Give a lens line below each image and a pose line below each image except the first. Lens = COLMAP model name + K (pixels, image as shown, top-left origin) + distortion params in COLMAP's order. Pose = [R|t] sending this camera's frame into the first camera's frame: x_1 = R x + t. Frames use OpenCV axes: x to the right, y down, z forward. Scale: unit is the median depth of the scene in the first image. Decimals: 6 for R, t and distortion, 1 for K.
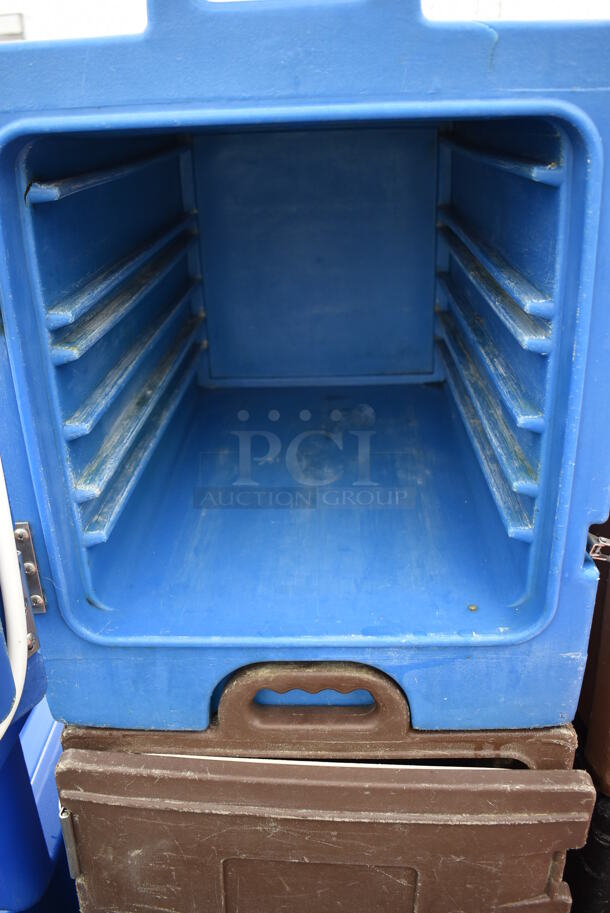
lens RADIAL K [[808.4, 0, 306.0], [0, 808.4, 458.1], [0, 0, 1]] dist [-0.076955, -0.010903]
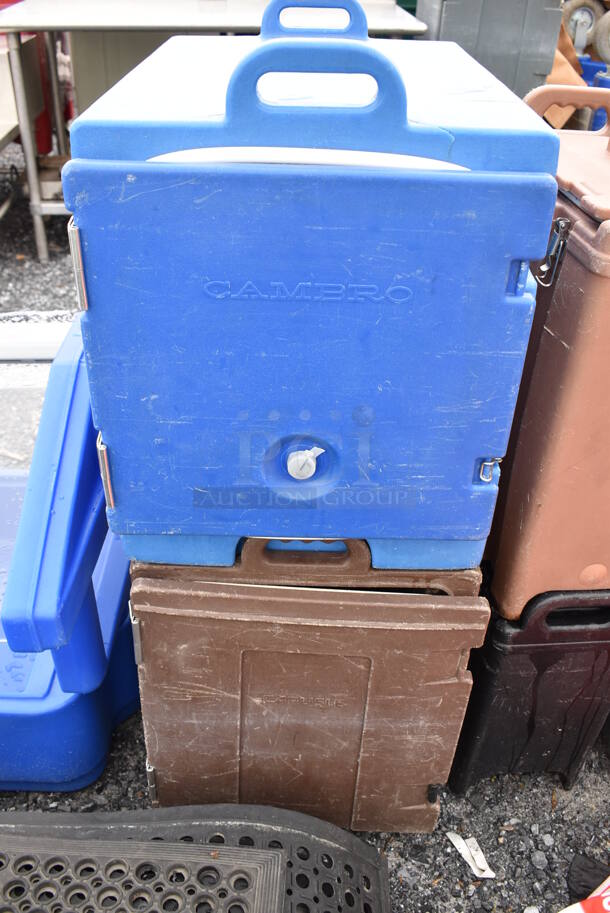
lens RADIAL K [[808.4, 0, 303.7], [0, 808.4, 455.2], [0, 0, 1]] dist [-0.076955, -0.010903]
pose [[0.998170, 0.024716, 0.055194, -0.083009], [-0.034368, 0.982800, 0.181448, -0.136292], [-0.049760, -0.183013, 0.981850, -0.432563]]
